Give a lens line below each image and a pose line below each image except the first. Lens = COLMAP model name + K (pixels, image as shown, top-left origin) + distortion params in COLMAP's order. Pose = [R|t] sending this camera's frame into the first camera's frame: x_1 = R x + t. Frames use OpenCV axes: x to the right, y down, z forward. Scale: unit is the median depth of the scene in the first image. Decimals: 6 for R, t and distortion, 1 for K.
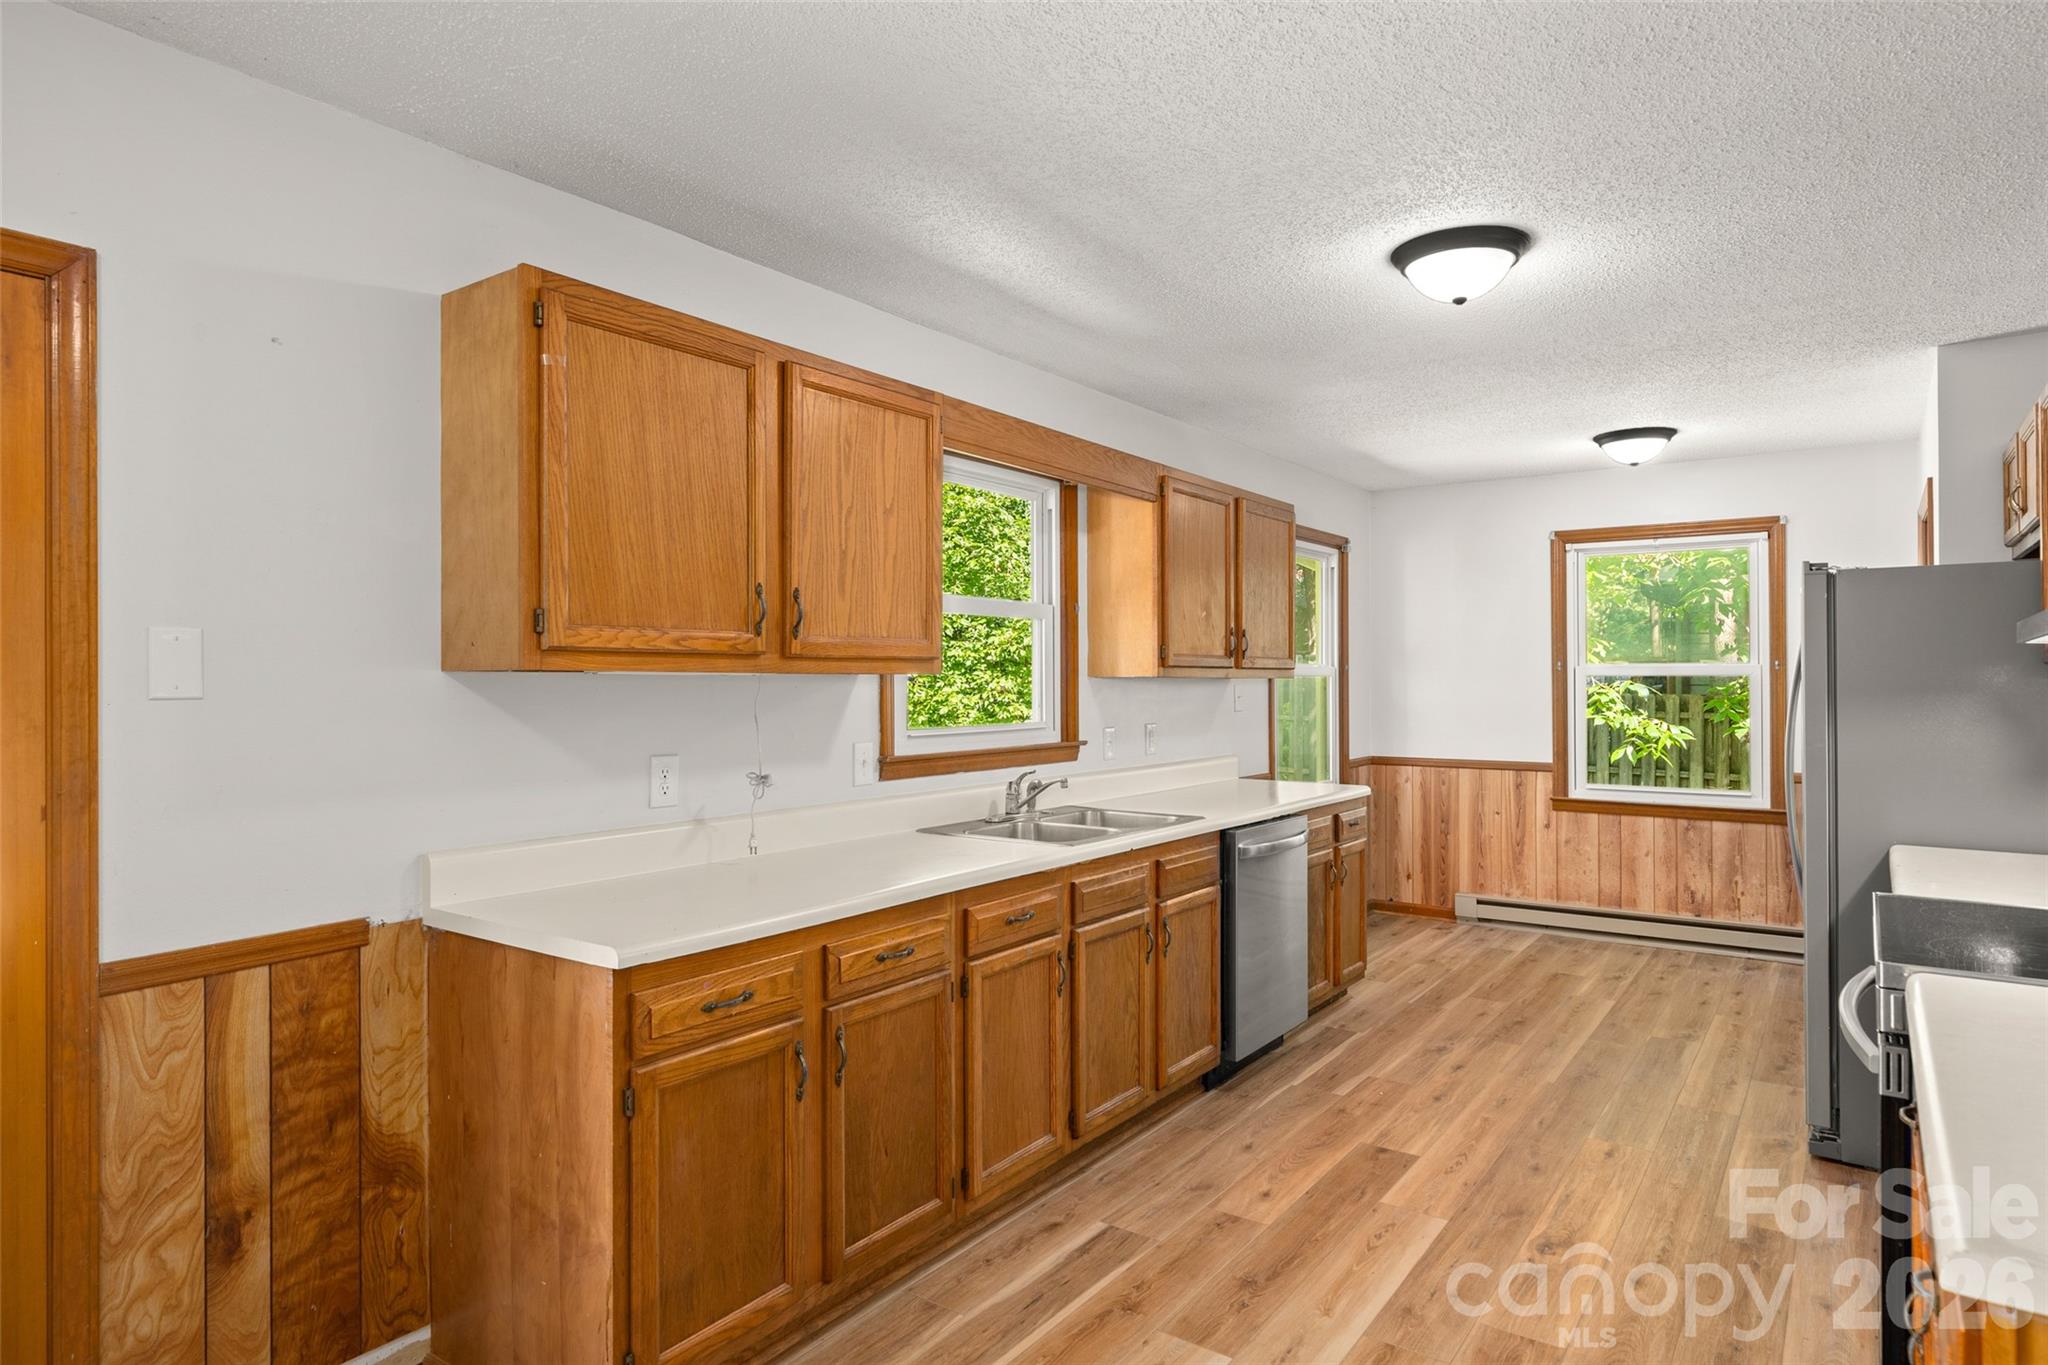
lens RADIAL K [[1167.9, 0, 1035.6], [0, 1167.9, 674.2], [0, 0, 1]] dist [0.009410, -0.002426]
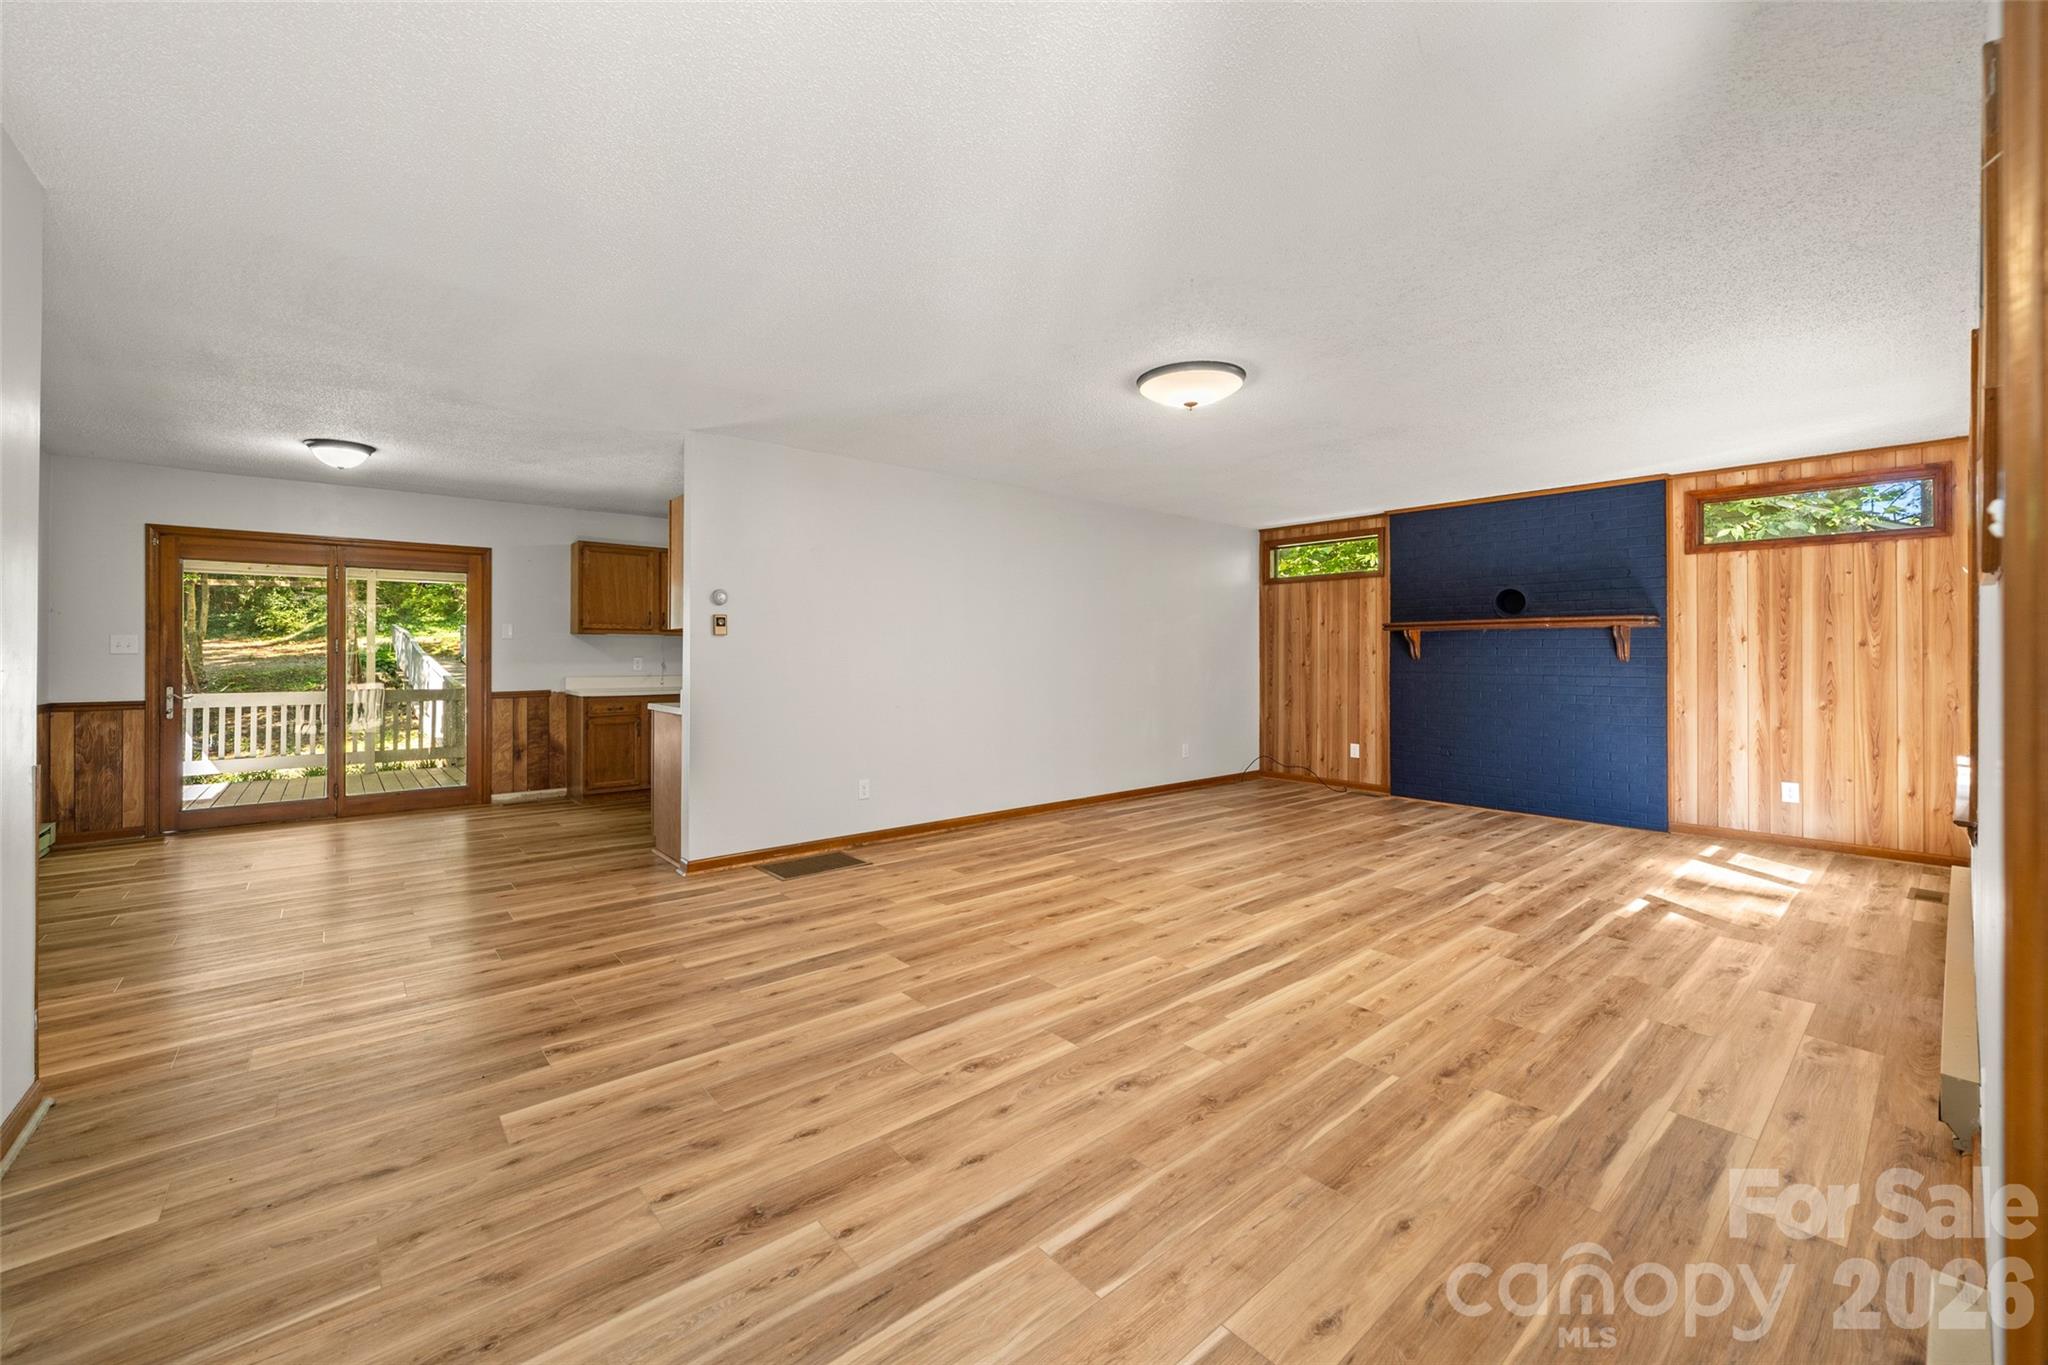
lens RADIAL K [[817.6, 0, 1041.0], [0, 817.6, 650.5], [0, 0, 1]] dist [-0.006077, -0.000979]
pose [[0.972164, 0.002241, -0.234290, 0.761736], [-0.002682, 0.999995, -0.001567, 0.023625], [0.234285, 0.002152, 0.972165, -0.607062]]
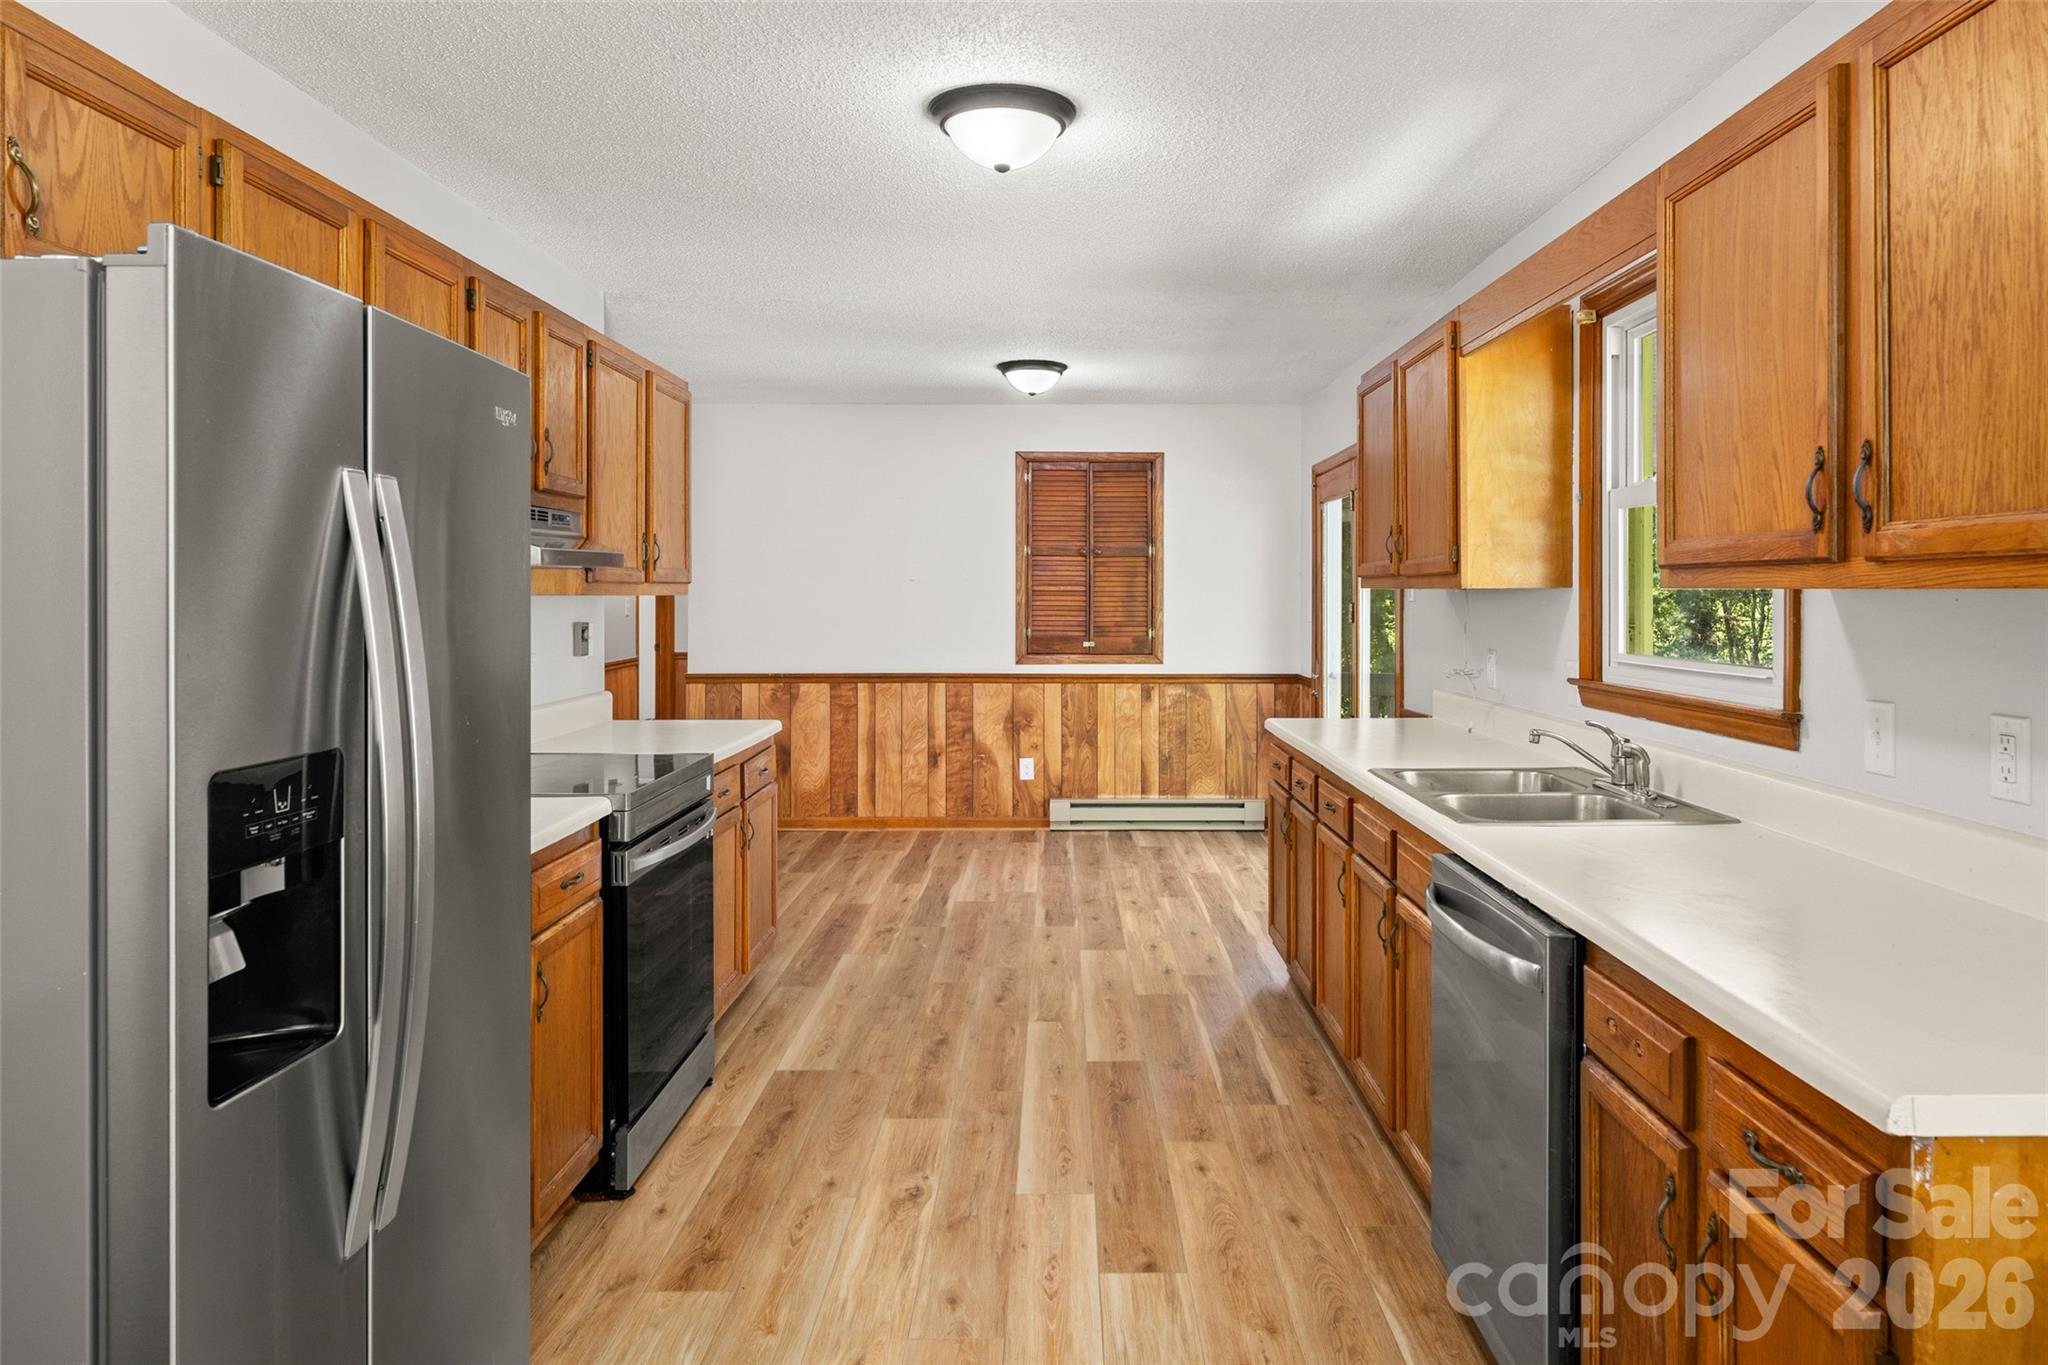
lens RADIAL K [[1365.5, 0, 1050.2], [0, 1365.5, 592.8], [0, 0, 1]] dist [-0.007803, 0.004648]
pose [[-0.820457, 0.001404, -0.571707, 0.489413], [0.004026, 0.999986, -0.003322, 0.003998], [0.571694, -0.005028, -0.820451, 0.988151]]
